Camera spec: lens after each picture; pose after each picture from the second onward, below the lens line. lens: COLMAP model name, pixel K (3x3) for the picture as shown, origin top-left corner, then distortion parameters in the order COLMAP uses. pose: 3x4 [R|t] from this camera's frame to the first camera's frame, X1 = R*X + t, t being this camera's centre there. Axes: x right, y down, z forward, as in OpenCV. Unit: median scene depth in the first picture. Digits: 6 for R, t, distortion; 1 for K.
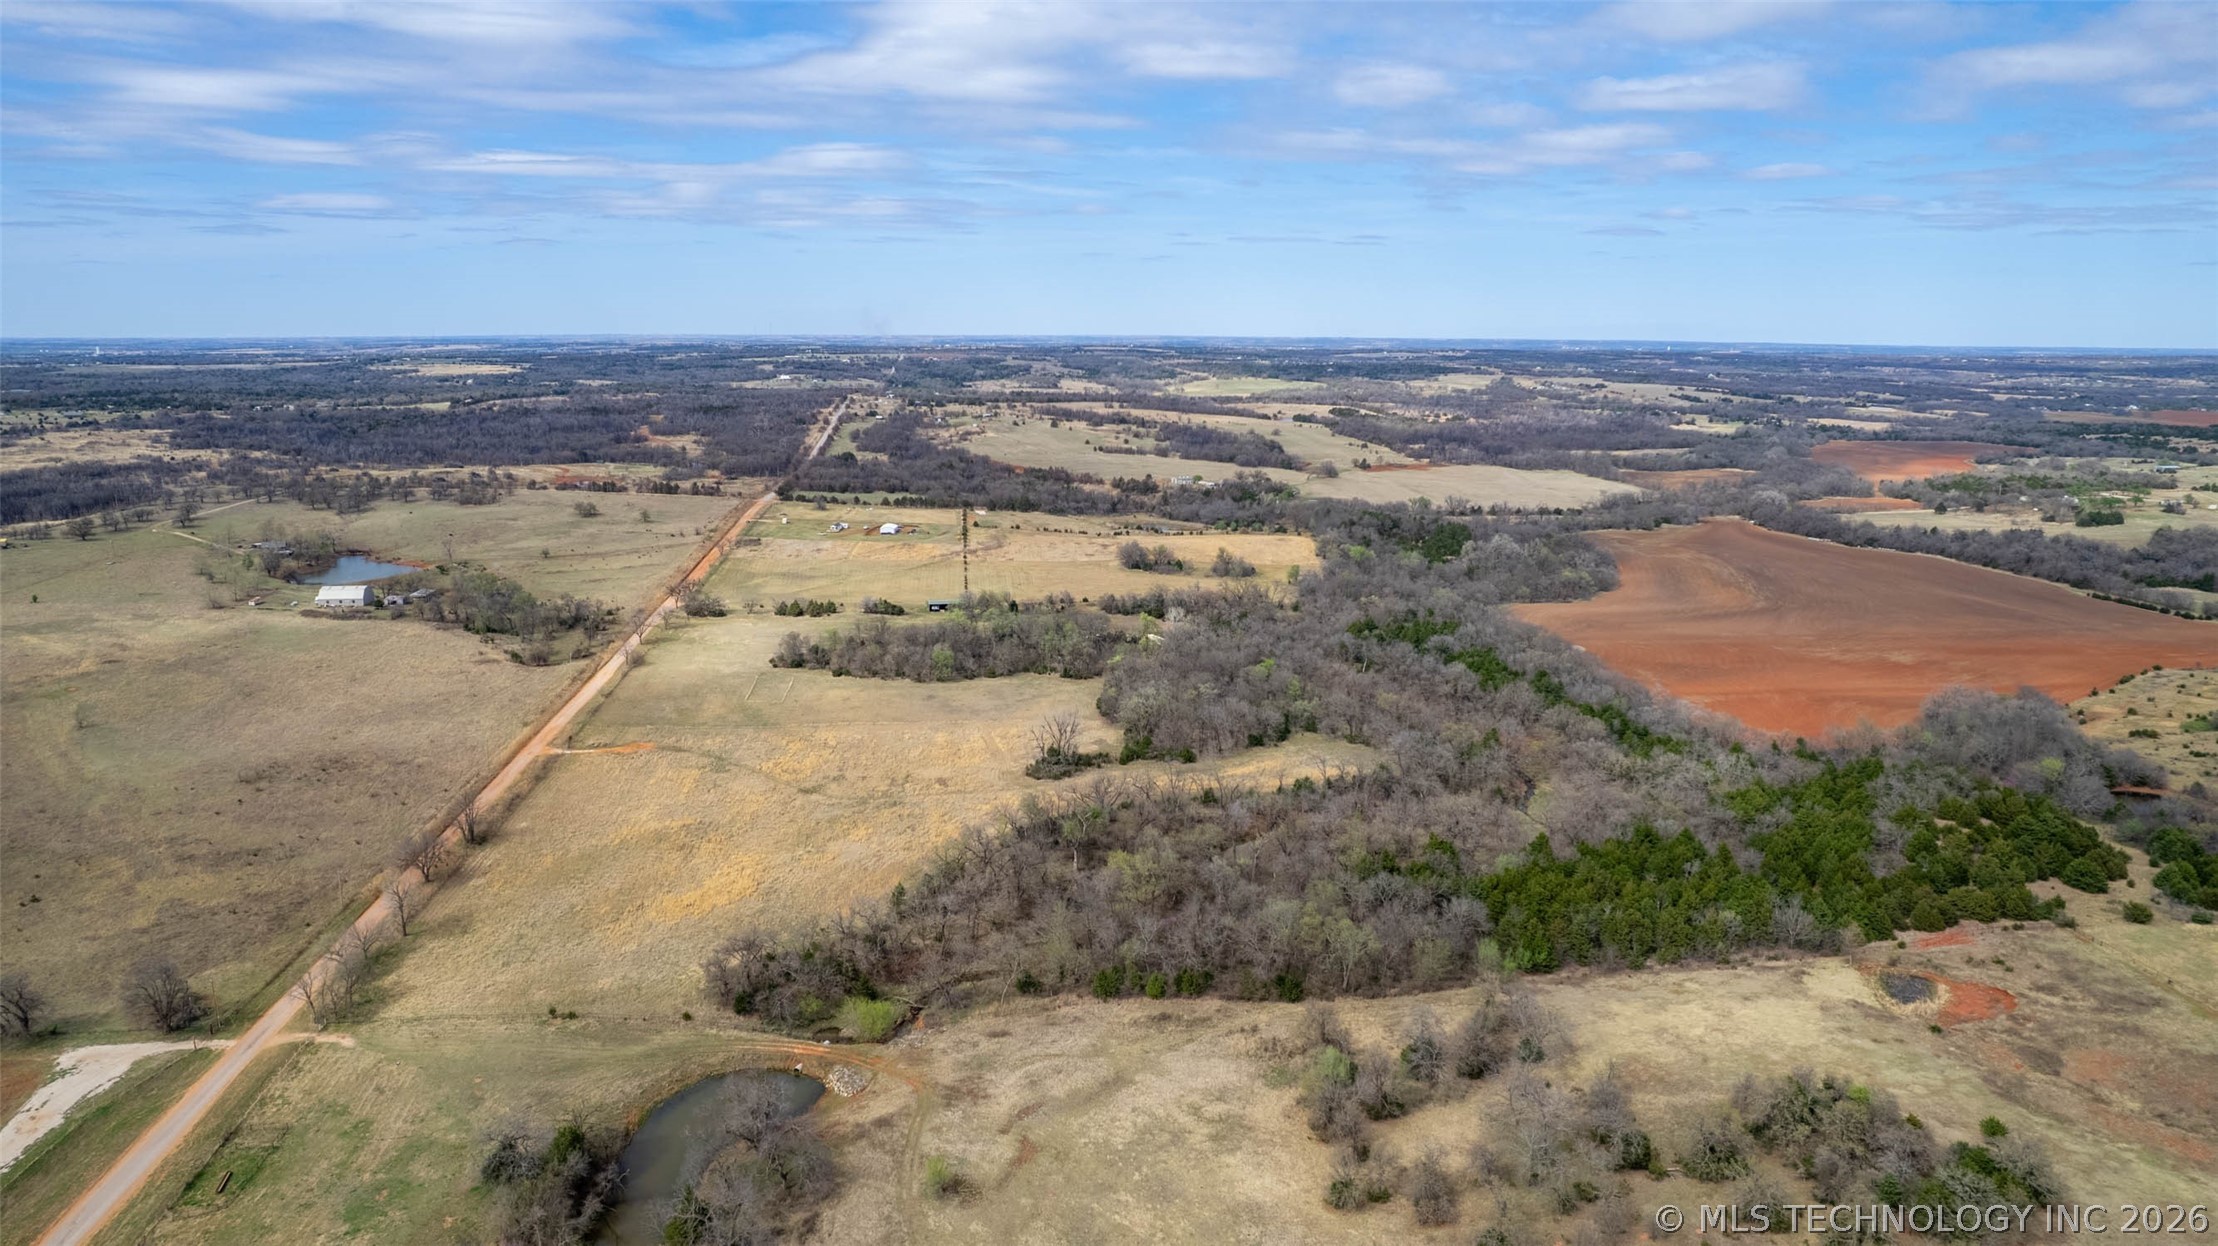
lens RADIAL K [[1428.1, 0, 1107.1], [0, 1428.1, 557.0], [0, 0, 1]] dist [-0.071640, 0.060454]
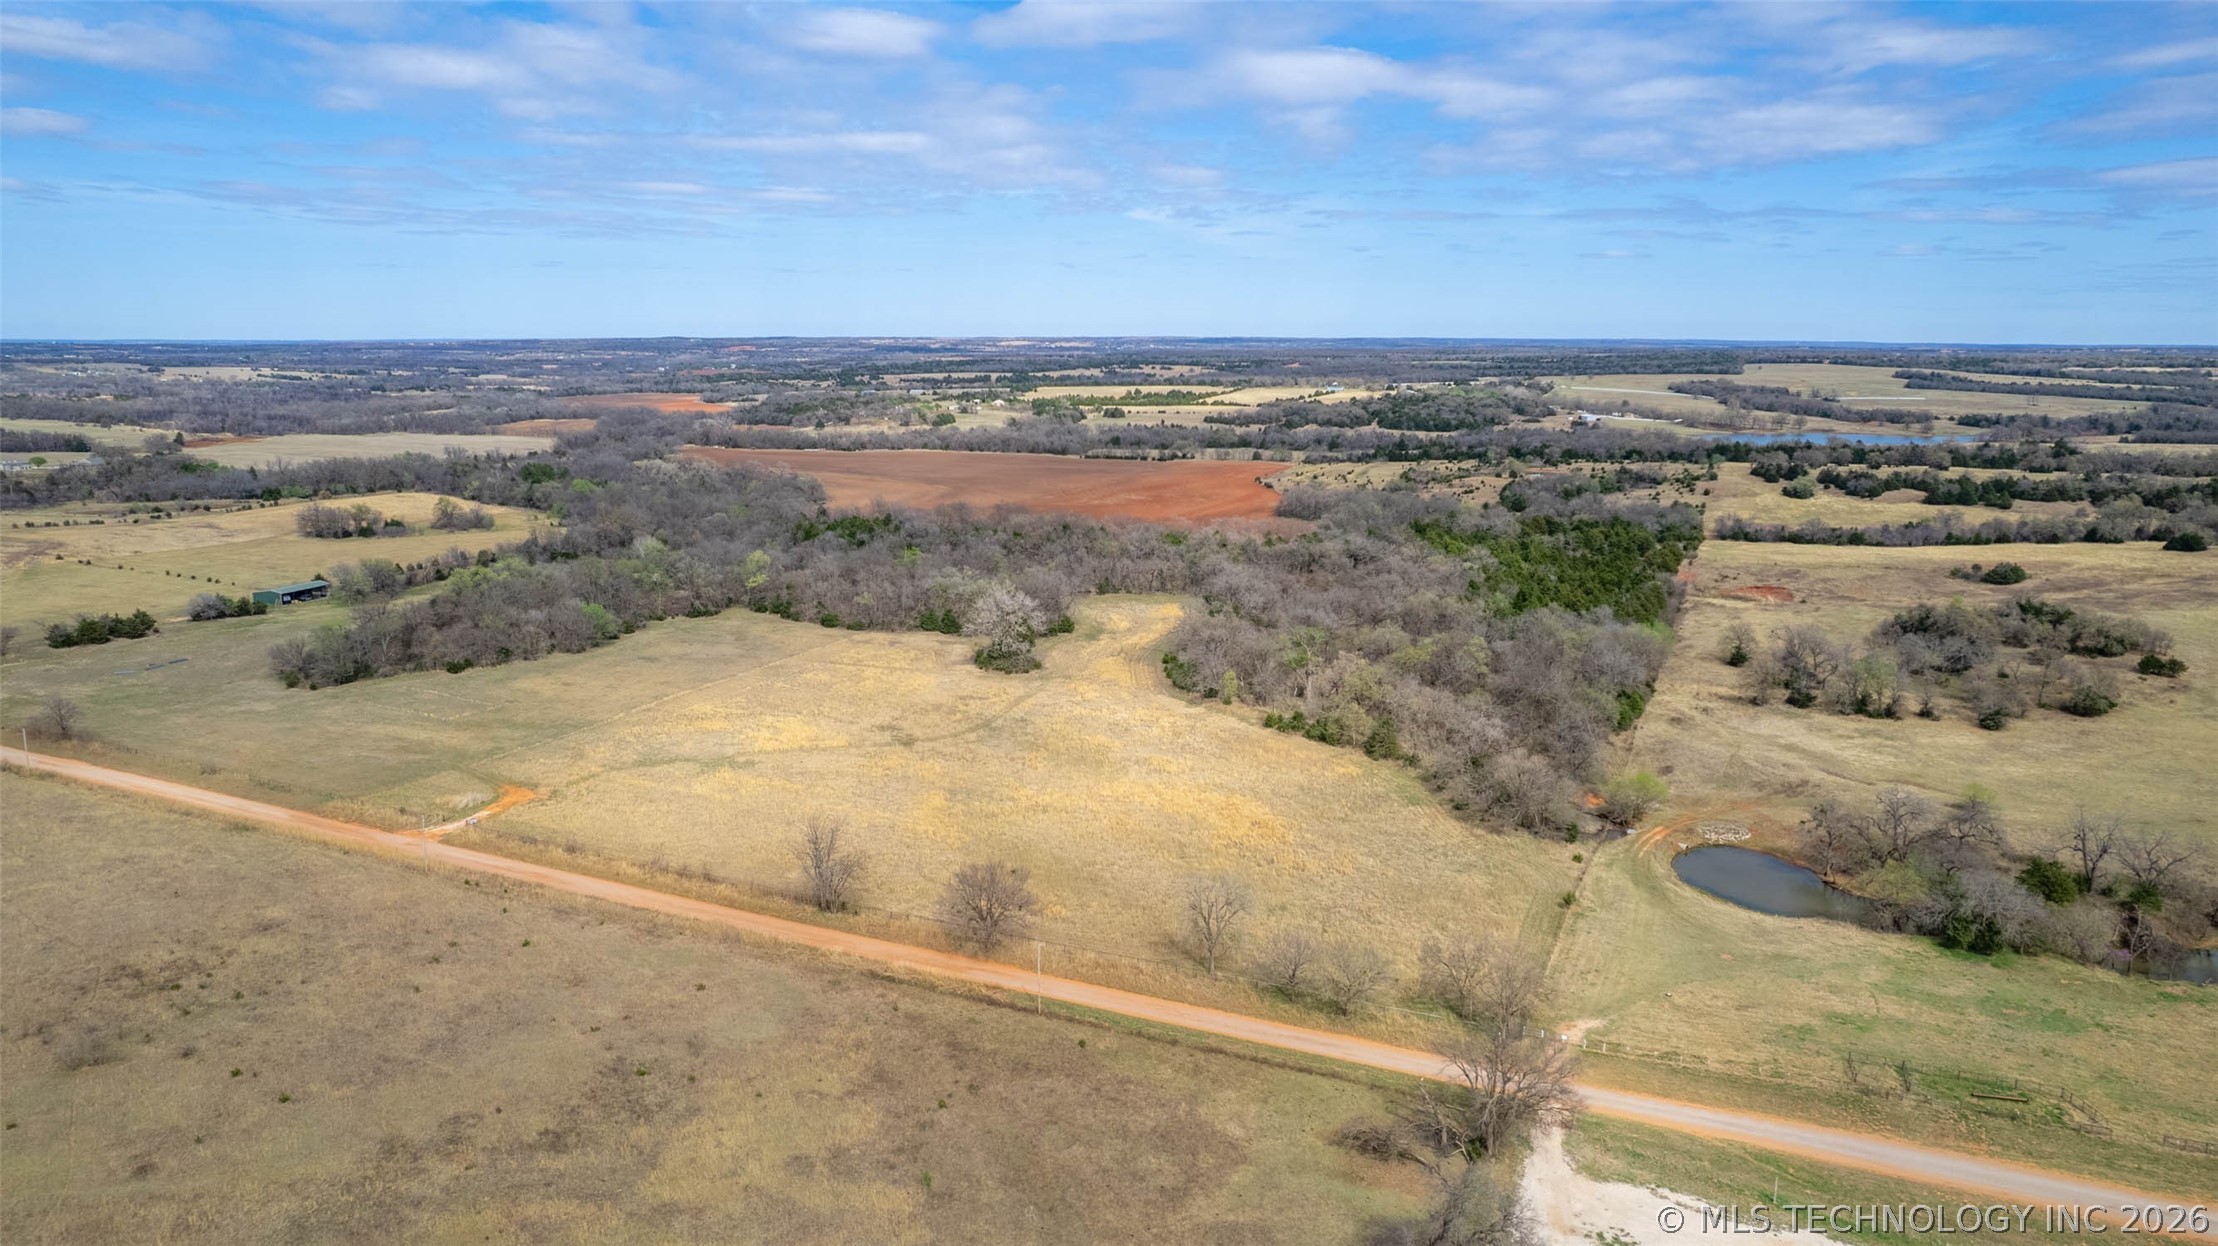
lens RADIAL K [[1428.1, 0, 1104.6], [0, 1428.1, 586.2], [0, 0, 1]] dist [-0.071640, 0.060454]
pose [[0.503985, -0.156270, 0.849458, -0.698303], [0.136697, 0.985532, 0.100200, 0.025042], [-0.852827, 0.065619, 0.518055, 0.486817]]
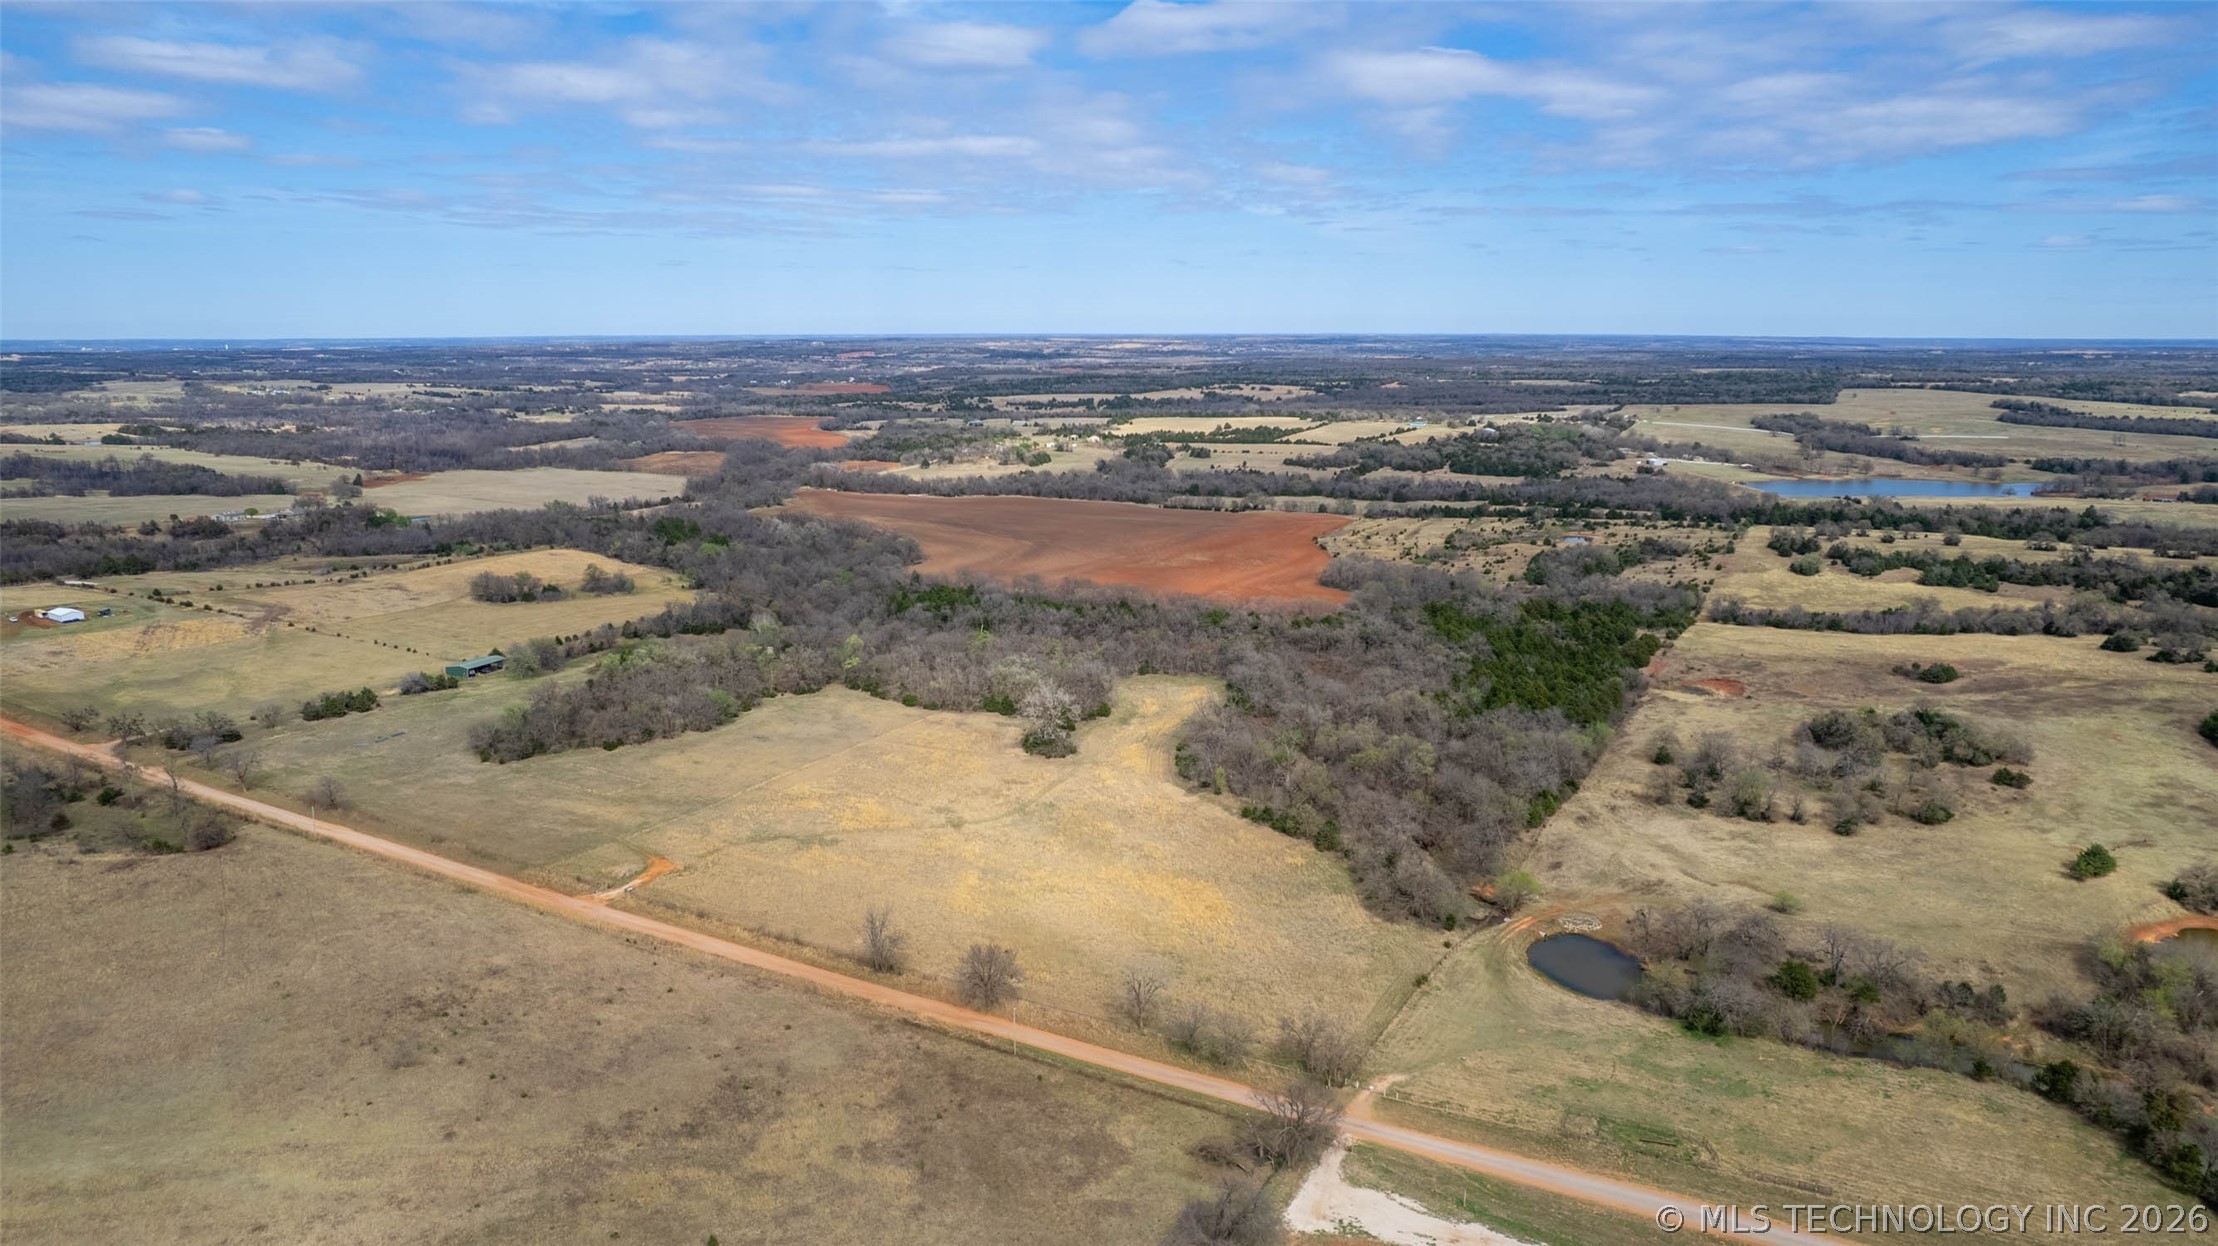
lens RADIAL K [[1428.1, 0, 1101.1], [0, 1428.1, 591.6], [0, 0, 1]] dist [-0.071640, 0.060454]
pose [[0.574418, -0.156896, 0.803385, -0.803130], [0.133617, 0.986267, 0.097076, -0.057293], [-0.807583, 0.051584, 0.587493, 0.338624]]
